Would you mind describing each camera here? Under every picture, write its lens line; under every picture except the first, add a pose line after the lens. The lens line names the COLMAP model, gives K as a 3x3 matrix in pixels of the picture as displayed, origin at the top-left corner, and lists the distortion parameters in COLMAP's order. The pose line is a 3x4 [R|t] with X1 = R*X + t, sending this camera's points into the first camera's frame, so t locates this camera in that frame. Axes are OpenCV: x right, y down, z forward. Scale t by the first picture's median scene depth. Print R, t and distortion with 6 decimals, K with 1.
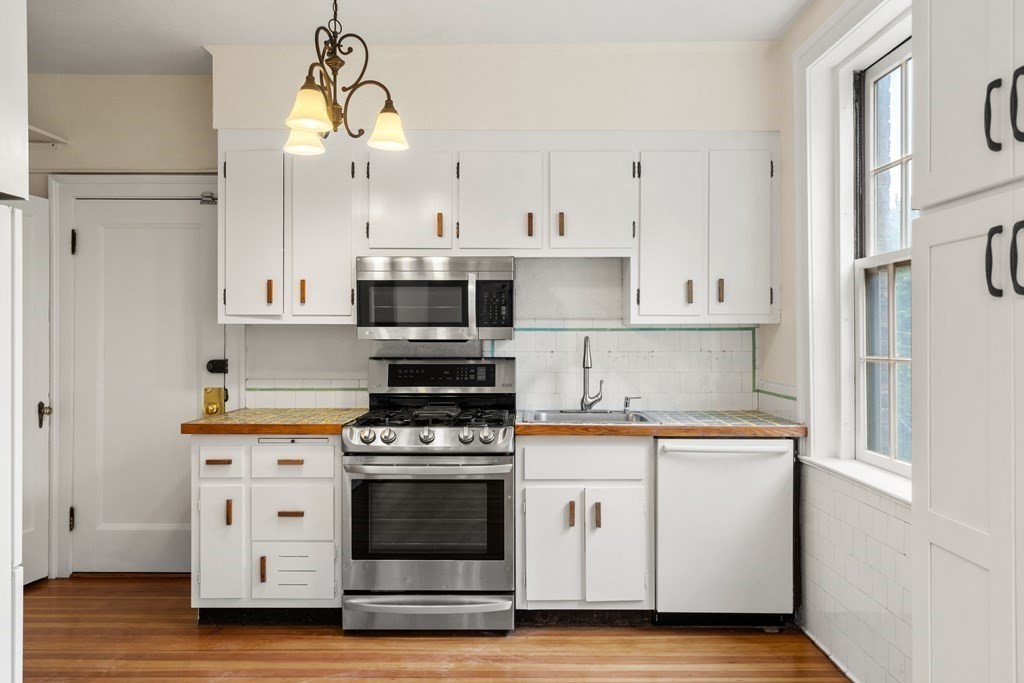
lens RADIAL K [[770.3, 0, 512.0], [0, 770.3, 341.5], [0, 0, 1]] dist [0.003629, 0.001228]
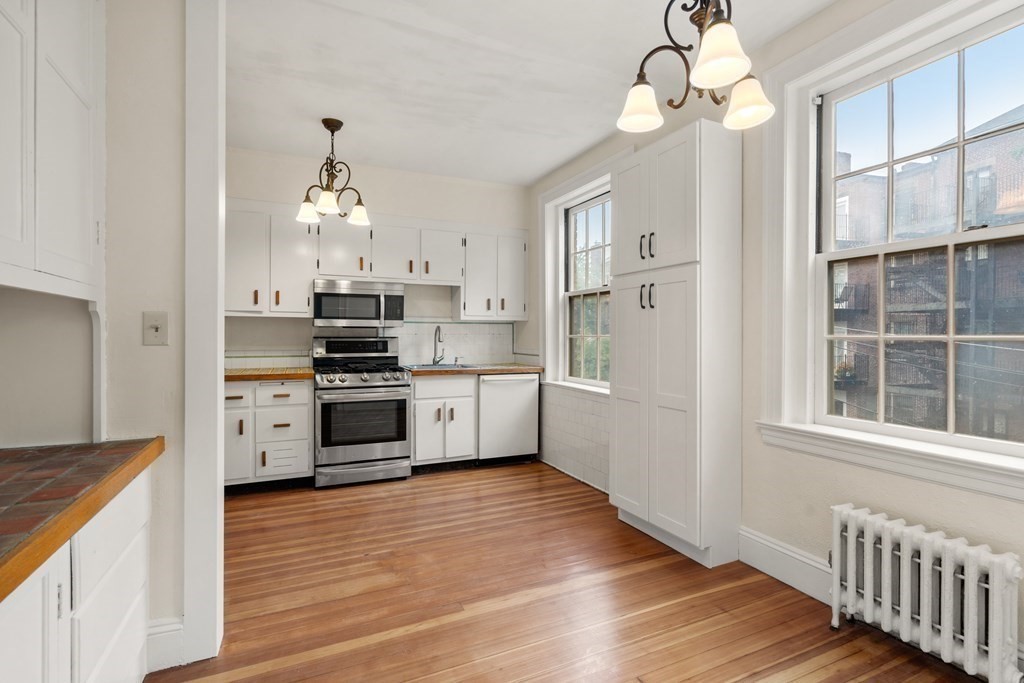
lens RADIAL K [[485.2, 0, 518.9], [0, 485.2, 345.4], [0, 0, 1]] dist [-0.009978, 0.000142]
pose [[0.904841, -0.006718, 0.425696, -0.266219], [-0.001187, 0.999832, 0.018301, 0.022221], [-0.425748, -0.017065, 0.904681, -0.215032]]
